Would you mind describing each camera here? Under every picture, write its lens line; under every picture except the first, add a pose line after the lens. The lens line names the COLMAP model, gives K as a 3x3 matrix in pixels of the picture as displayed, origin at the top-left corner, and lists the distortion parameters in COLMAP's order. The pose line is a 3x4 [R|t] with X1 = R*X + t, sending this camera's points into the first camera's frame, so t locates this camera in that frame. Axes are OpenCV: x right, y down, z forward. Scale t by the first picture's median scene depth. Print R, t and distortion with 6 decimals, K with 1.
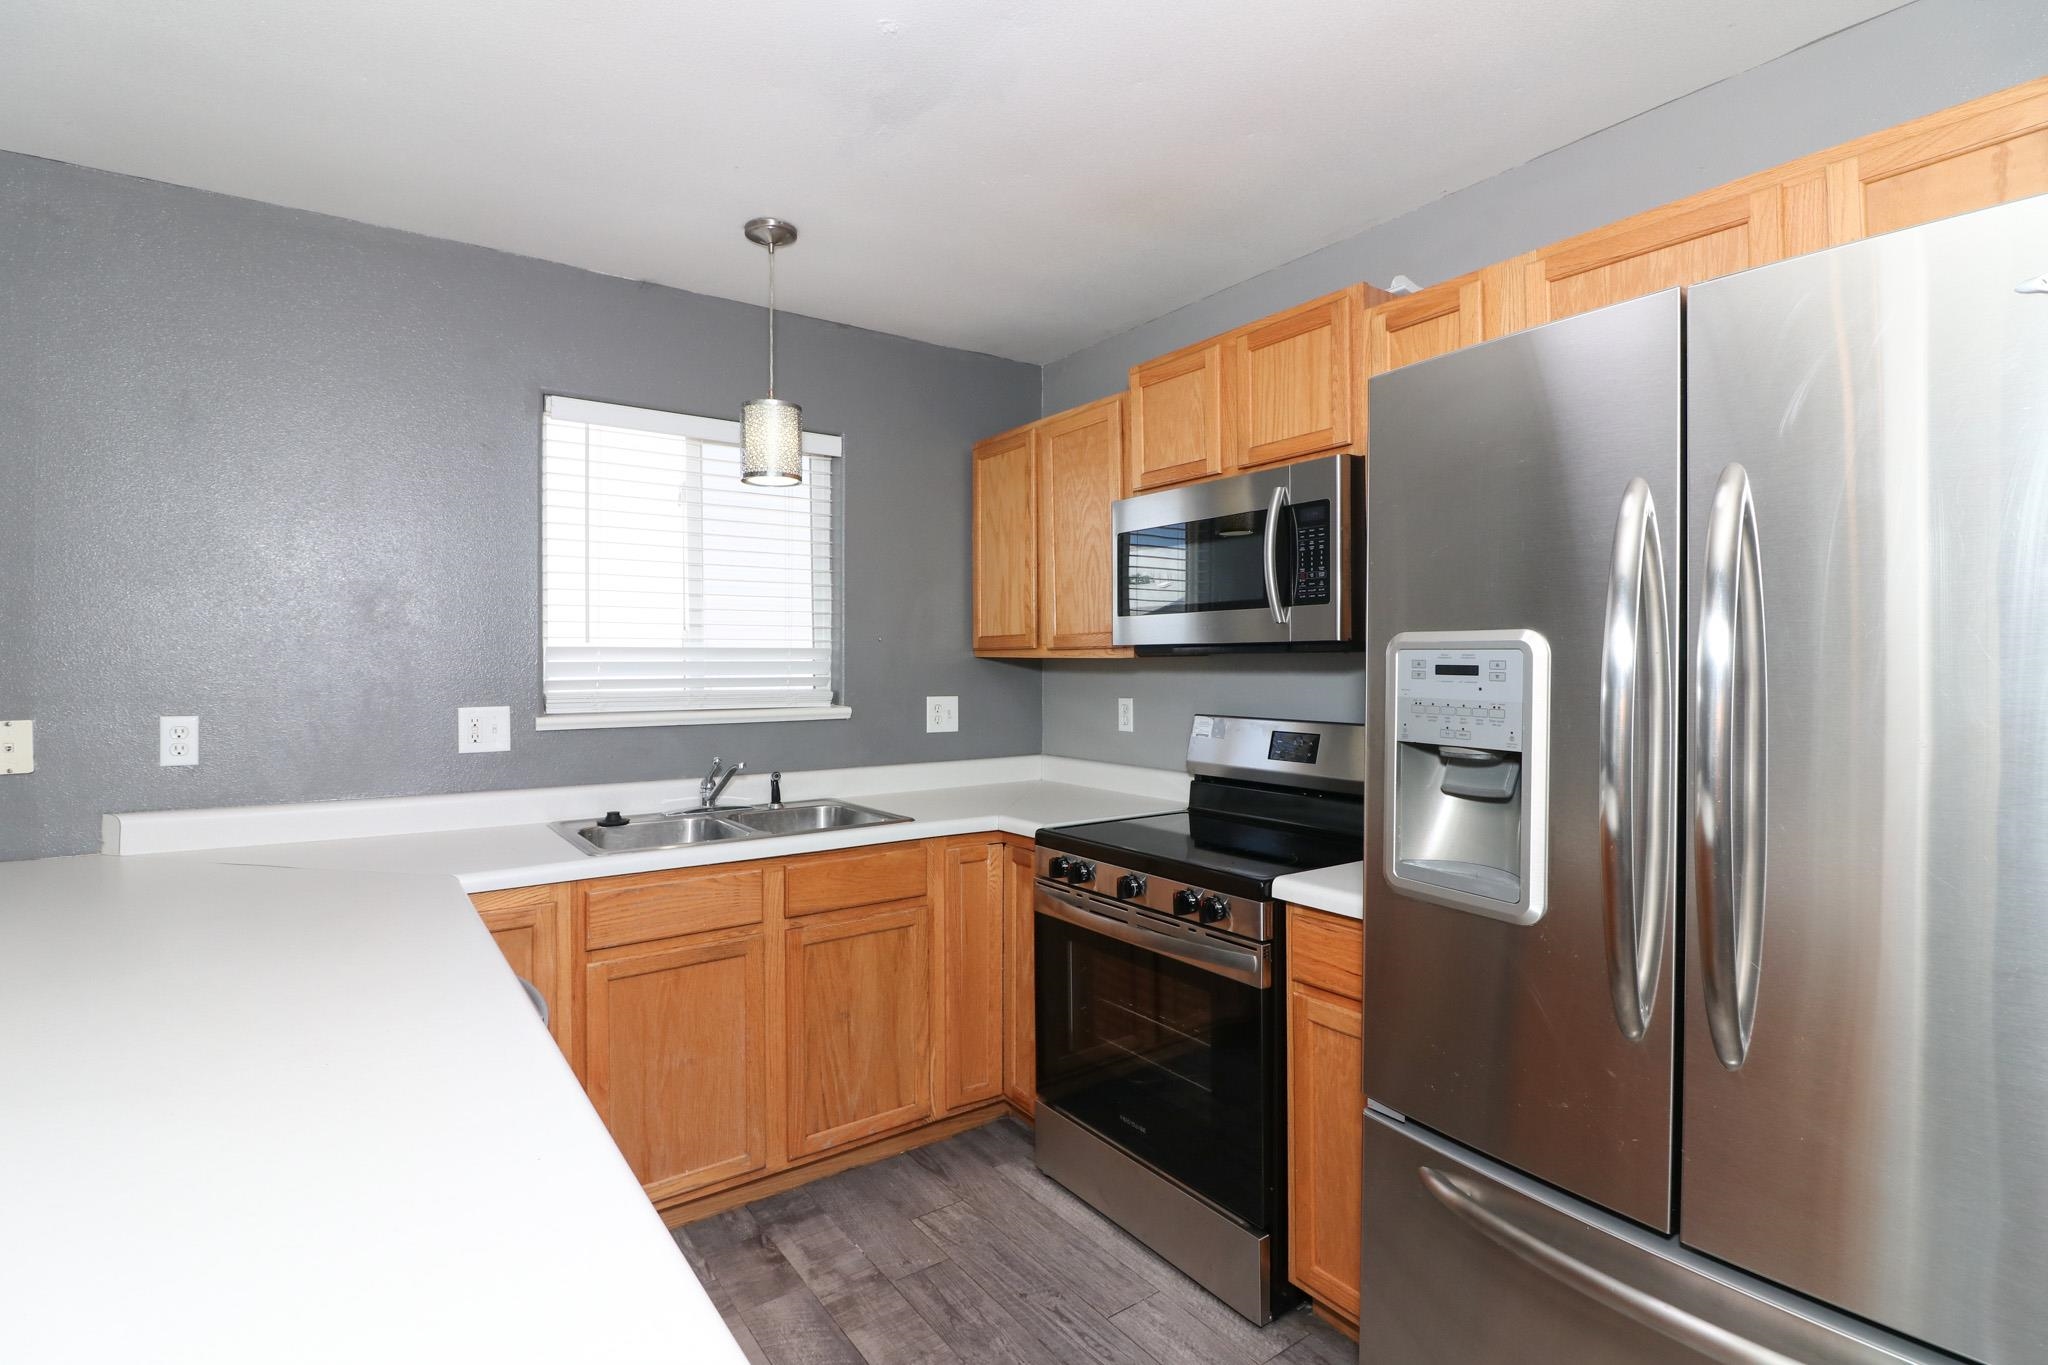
lens RADIAL K [[962.7, 0, 1014.7], [0, 962.7, 664.7], [0, 0, 1]] dist [-0.003263, -0.010648]
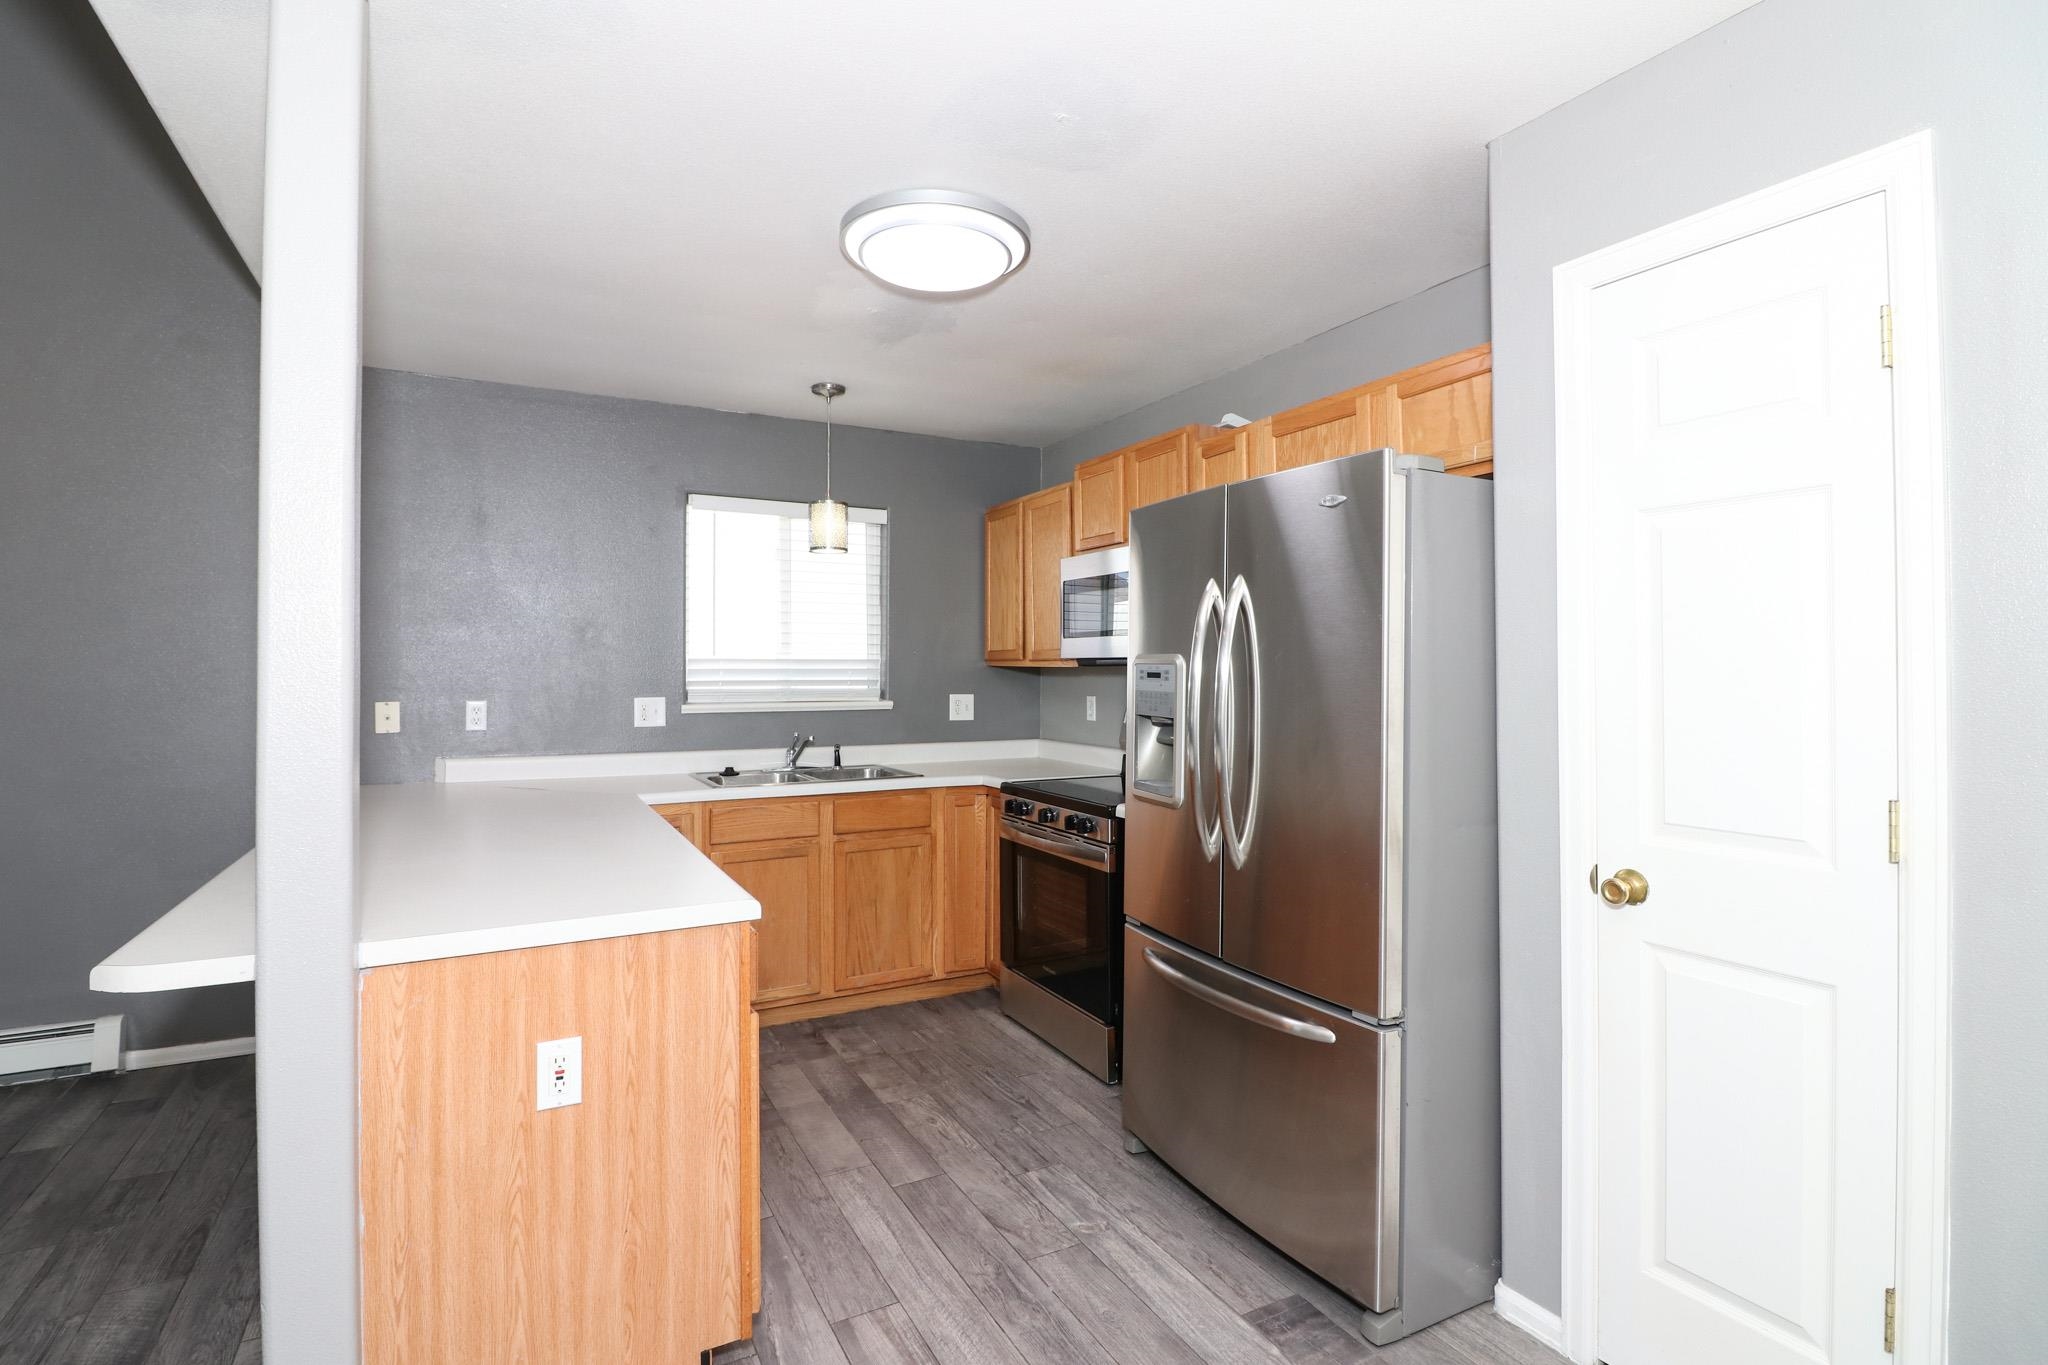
lens RADIAL K [[962.7, 0, 1017.2], [0, 962.7, 665.4], [0, 0, 1]] dist [-0.003263, -0.010648]
pose [[0.992590, 0.002290, -0.121489, 0.232514], [-0.003045, 0.999977, -0.006034, -0.000342], [0.121473, 0.006360, 0.992574, -0.484785]]
